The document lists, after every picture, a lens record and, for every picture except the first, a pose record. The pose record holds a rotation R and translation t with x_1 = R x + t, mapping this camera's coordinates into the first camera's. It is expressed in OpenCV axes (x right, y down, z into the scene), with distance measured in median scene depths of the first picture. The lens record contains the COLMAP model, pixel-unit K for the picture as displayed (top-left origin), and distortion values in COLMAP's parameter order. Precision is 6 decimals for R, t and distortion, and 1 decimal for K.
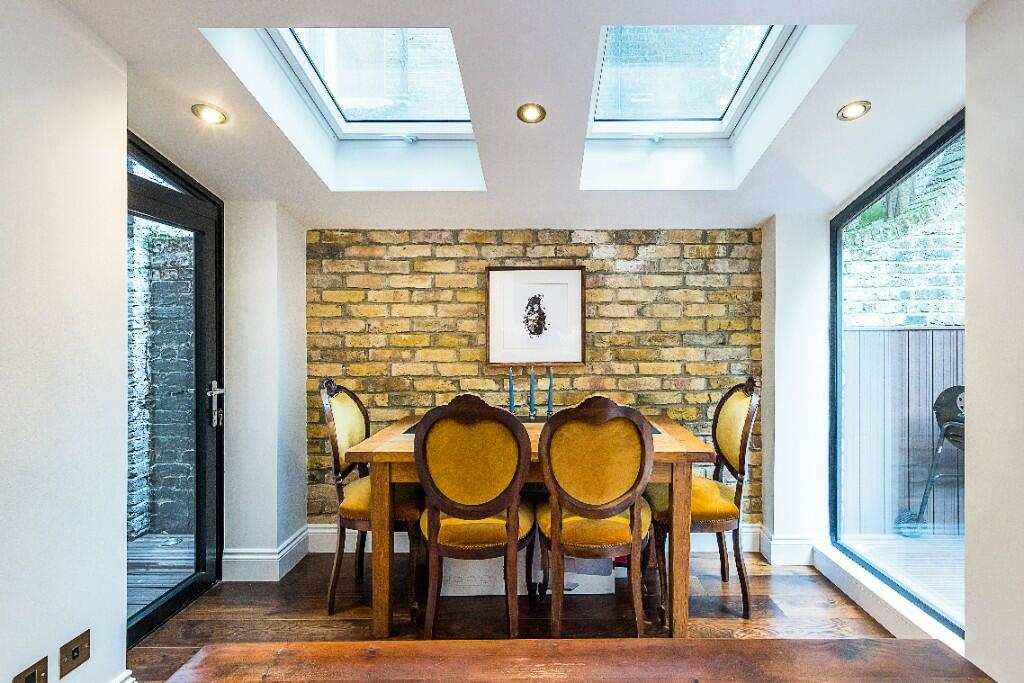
lens RADIAL K [[489.3, 0, 513.3], [0, 489.3, 332.6], [0, 0, 1]] dist [0.000465, -0.000436]
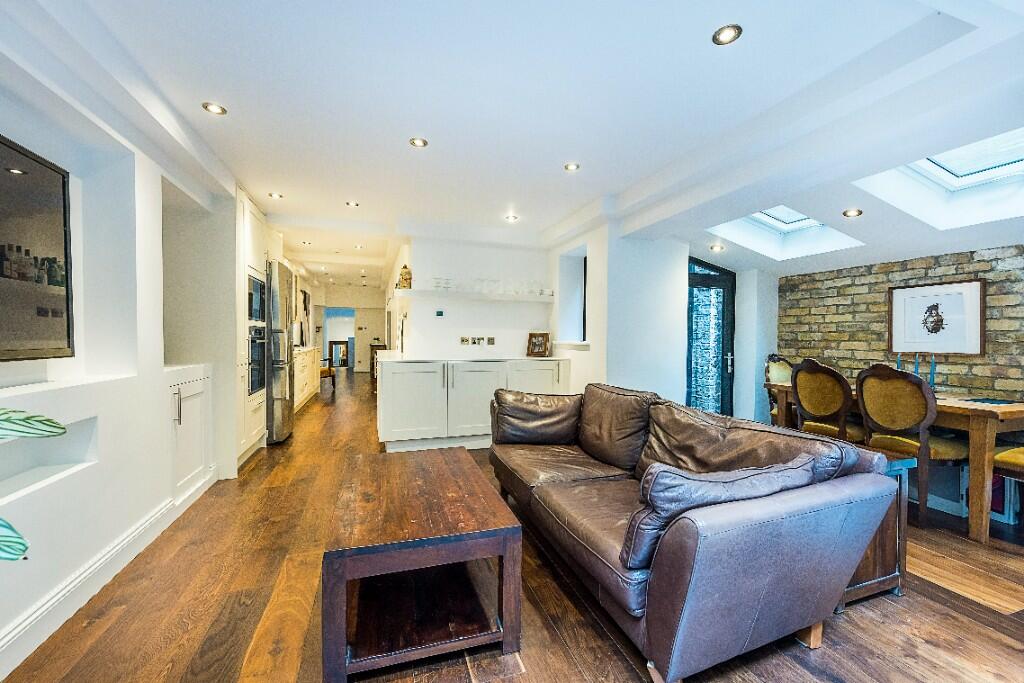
lens RADIAL K [[418.6, 0, 520.2], [0, 418.6, 341.9], [0, 0, 1]] dist [0.004209, 0.001140]
pose [[0.339421, 0.016559, -0.940489, 0.764971], [-0.015612, 0.999806, 0.011969, 0.034584], [0.940505, 0.010620, 0.339614, -0.495208]]
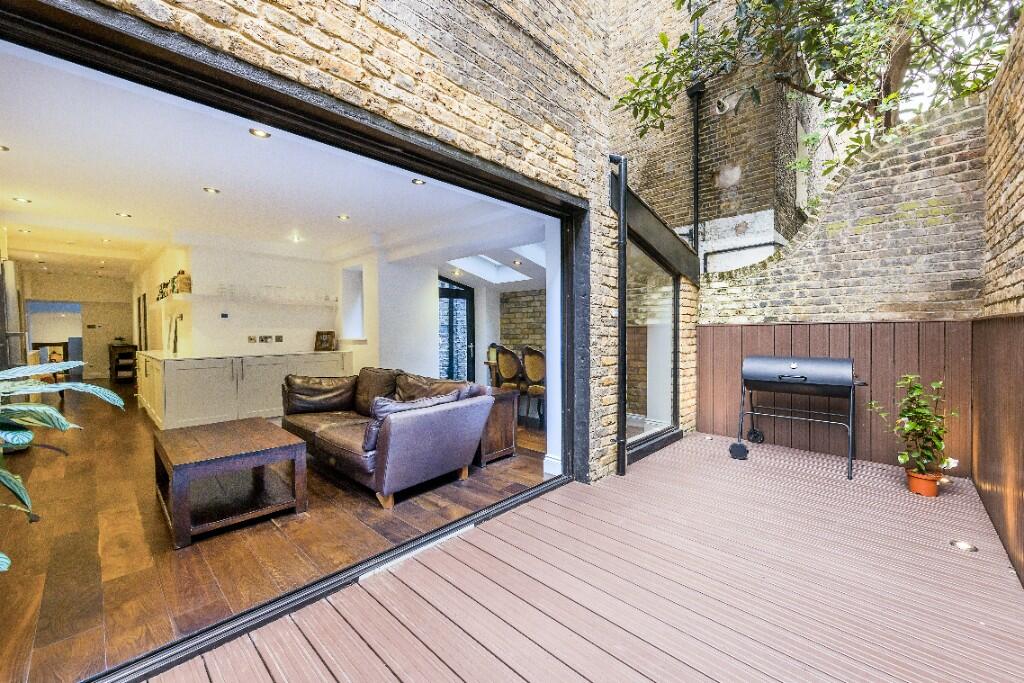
lens RADIAL K [[418.6, 0, 540.4], [0, 418.6, 338.7], [0, 0, 1]] dist [0.004209, 0.001140]
pose [[0.744852, 0.010525, -0.667147, 1.403499], [0.000871, 0.999859, 0.016747, 0.018546], [0.667229, -0.013055, 0.744738, -0.694363]]
